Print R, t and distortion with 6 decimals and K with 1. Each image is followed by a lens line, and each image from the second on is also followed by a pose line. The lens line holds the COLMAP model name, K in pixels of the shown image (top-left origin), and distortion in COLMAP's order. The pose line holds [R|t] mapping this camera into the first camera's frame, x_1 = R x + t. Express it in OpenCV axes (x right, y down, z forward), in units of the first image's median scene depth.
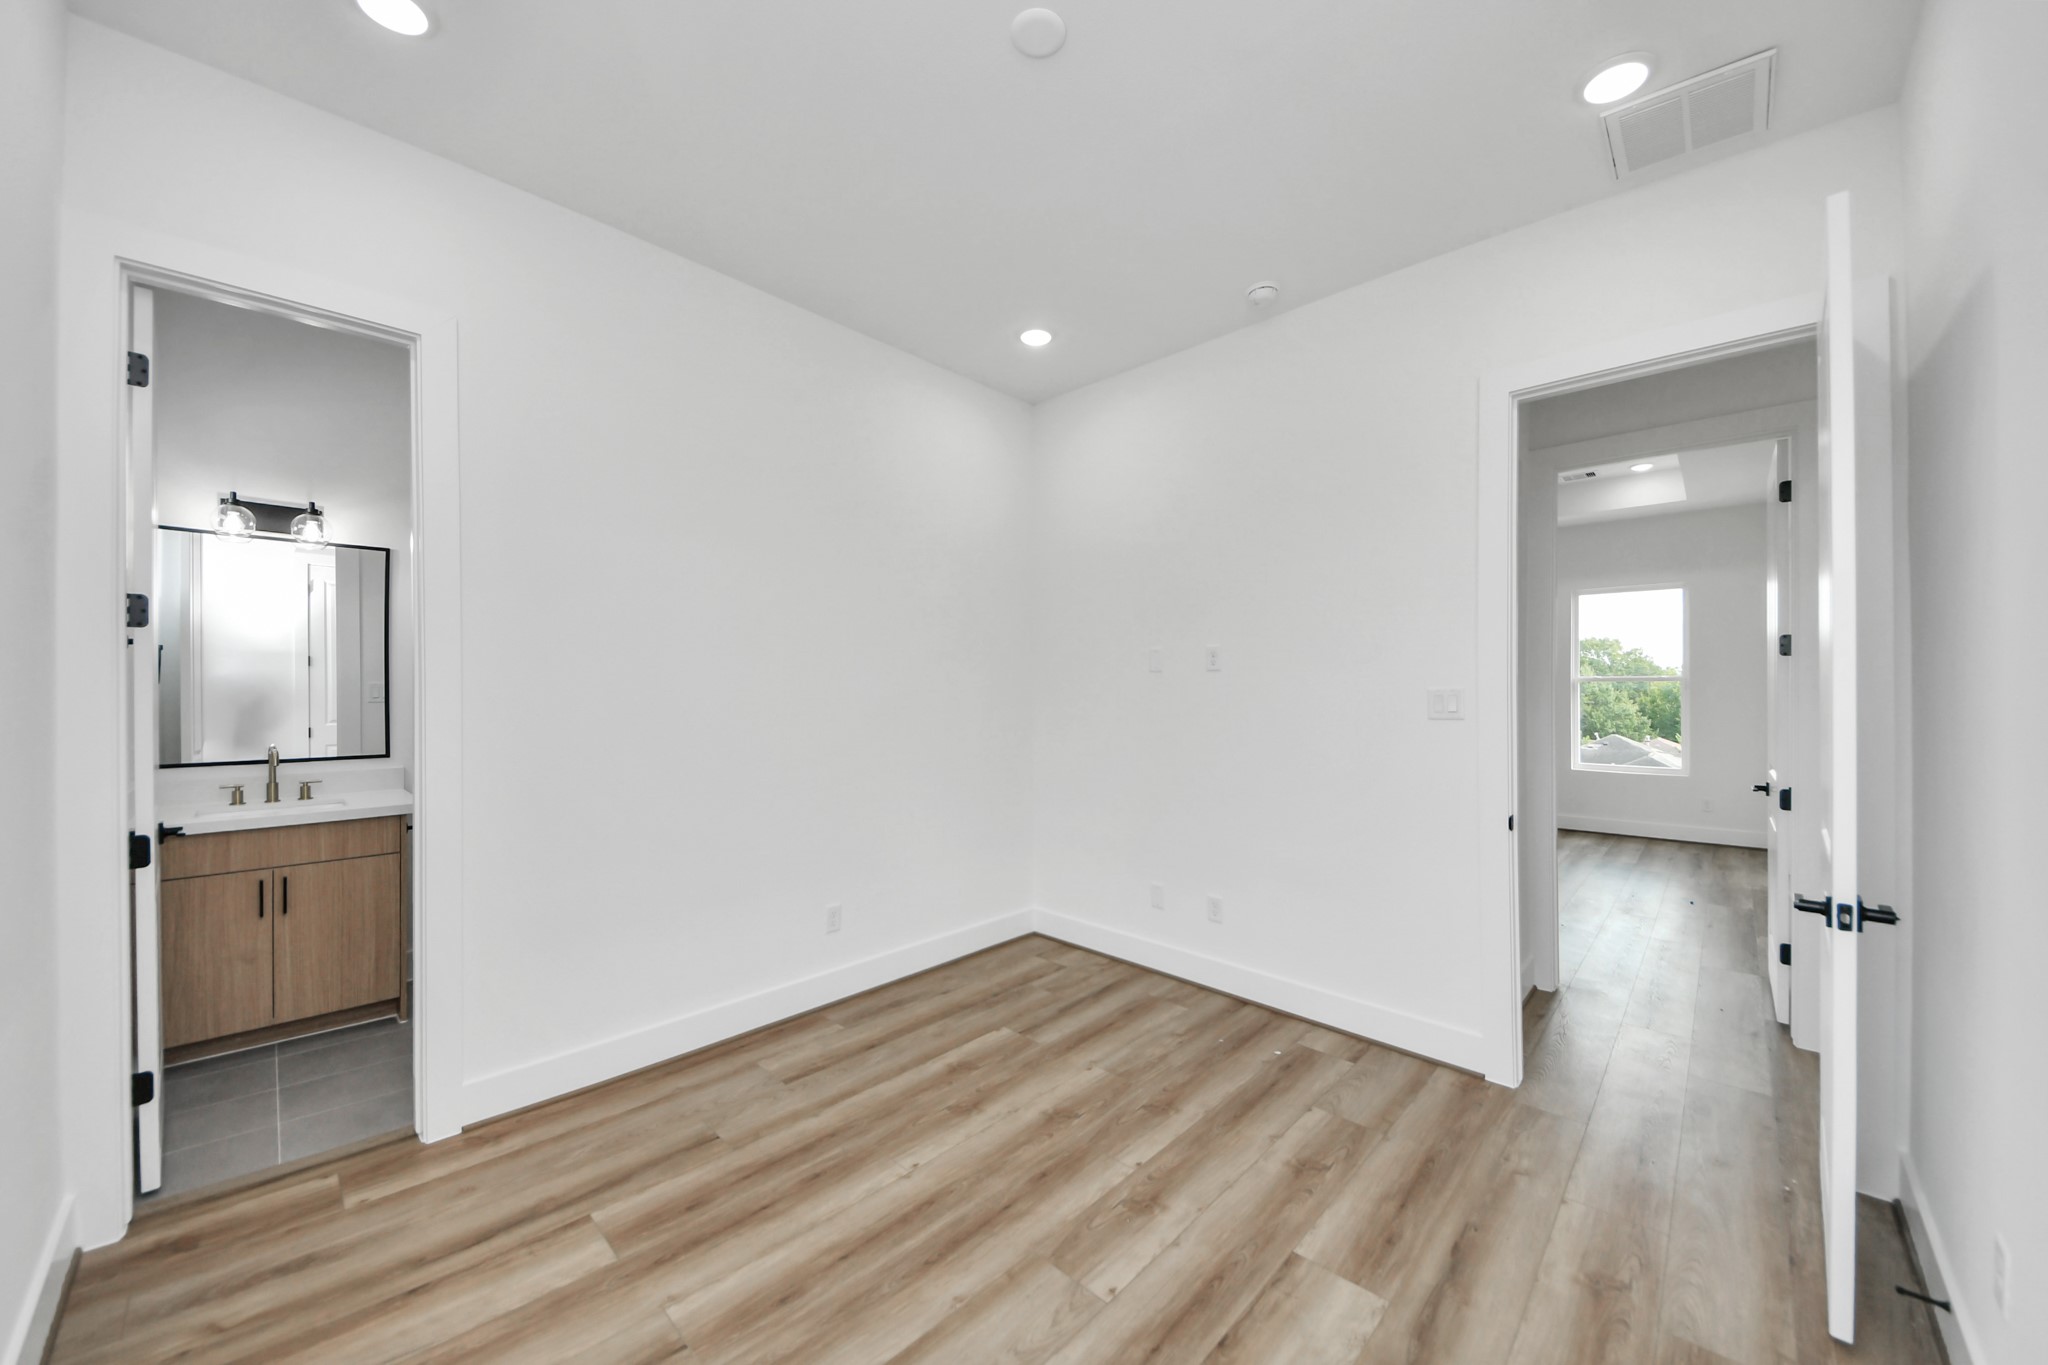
lens RADIAL K [[753.8, 0, 1030.4], [0, 753.8, 669.5], [0, 0, 1]] dist [0.000928, -0.009026]
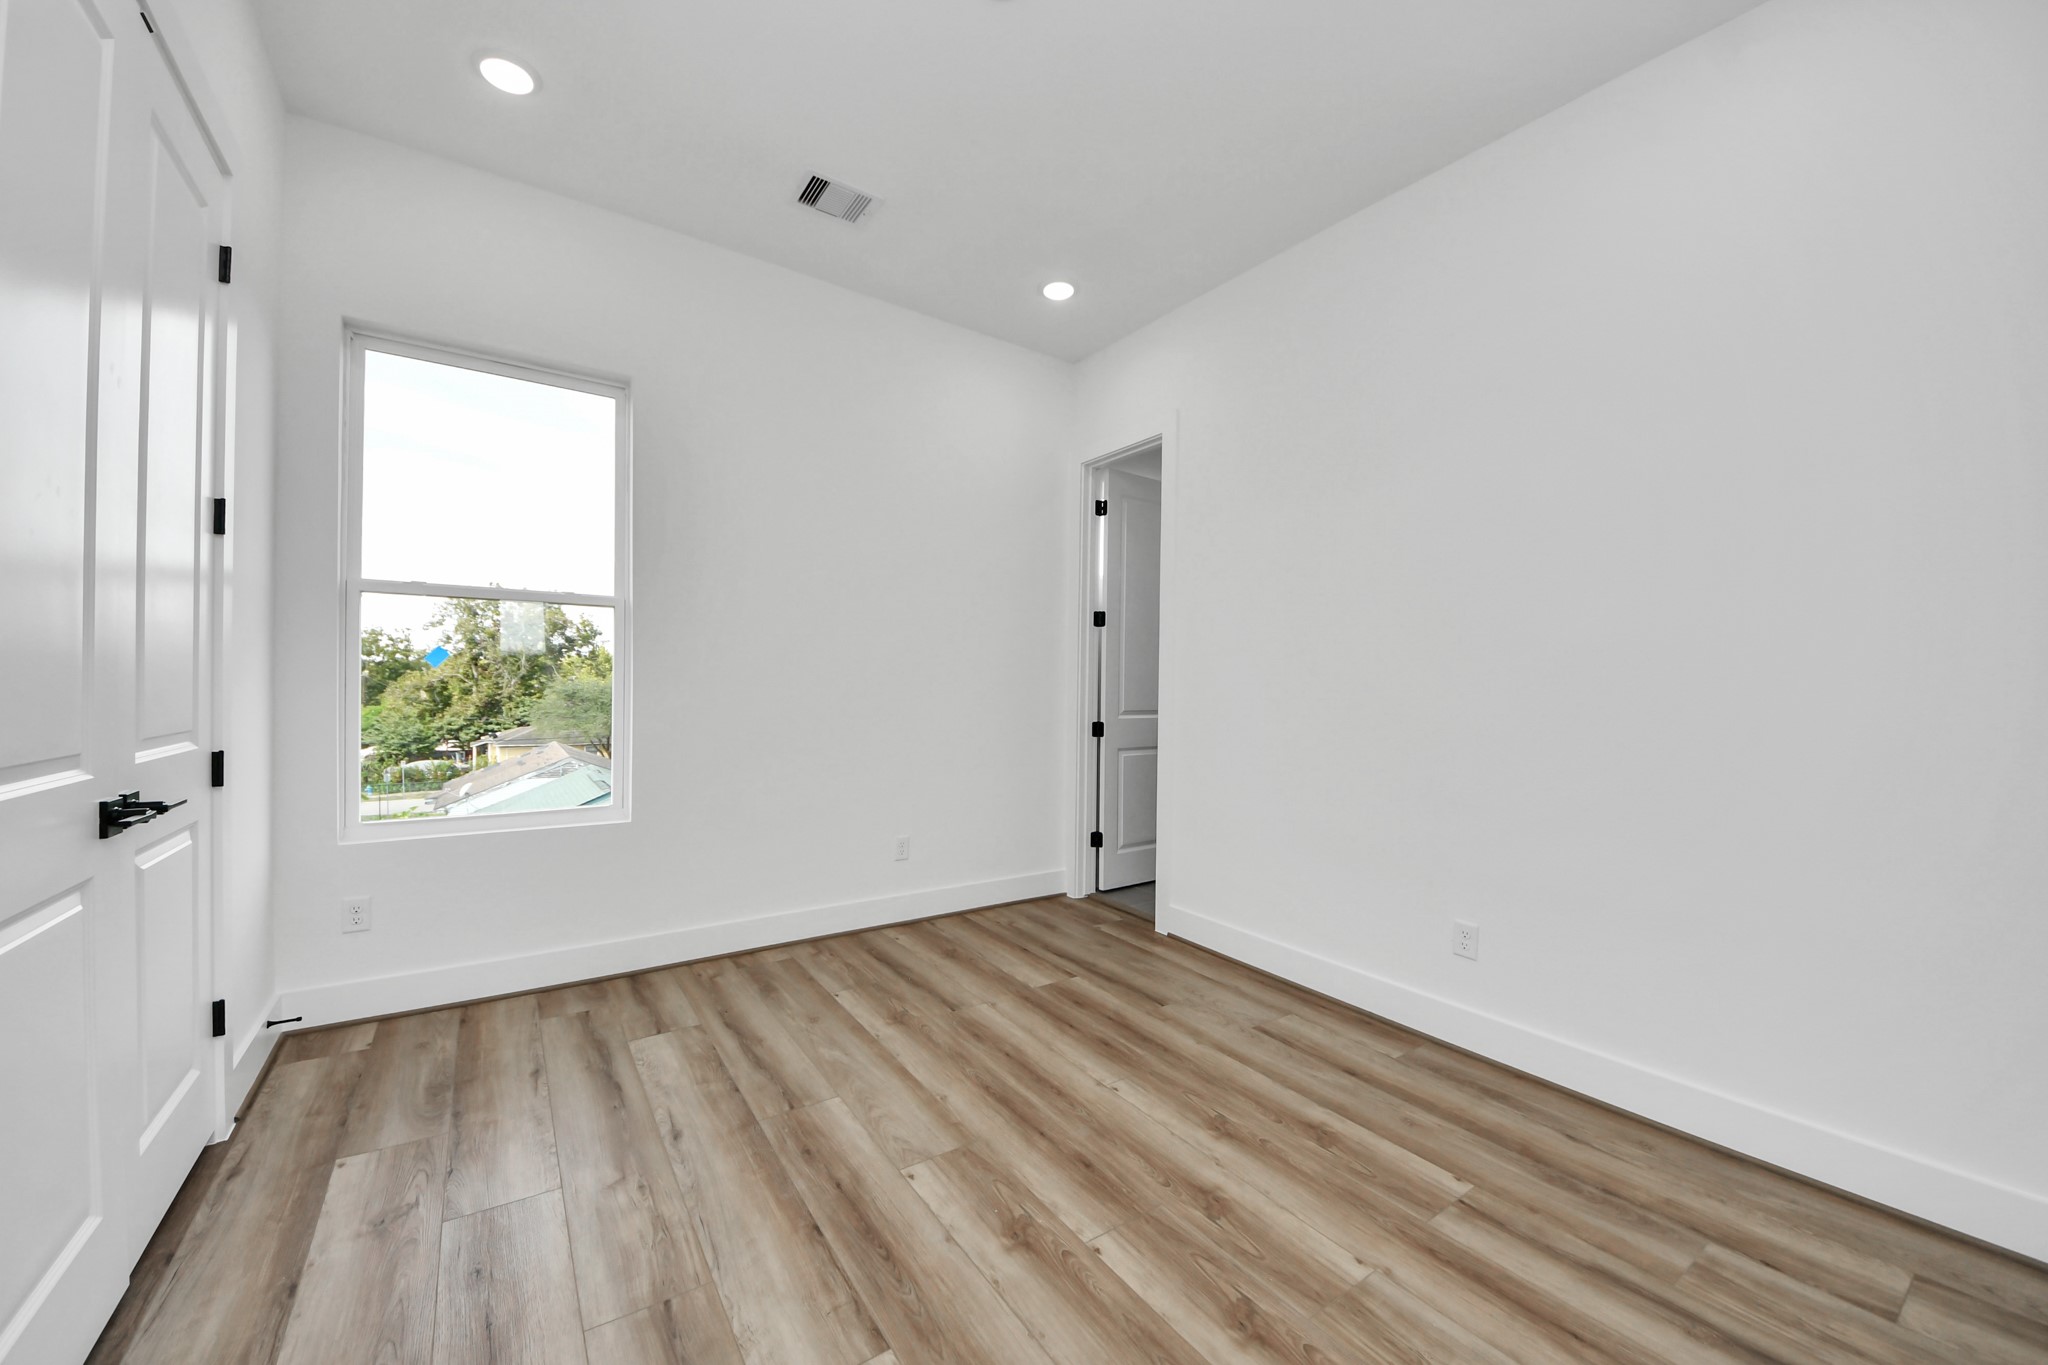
lens RADIAL K [[753.8, 0, 1022.9], [0, 753.8, 676.7], [0, 0, 1]] dist [0.000928, -0.009026]
pose [[-0.202056, -0.006154, -0.979355, 0.789155], [0.004150, 0.999966, -0.007140, 0.082425], [0.979365, -0.005507, -0.202023, 0.956523]]
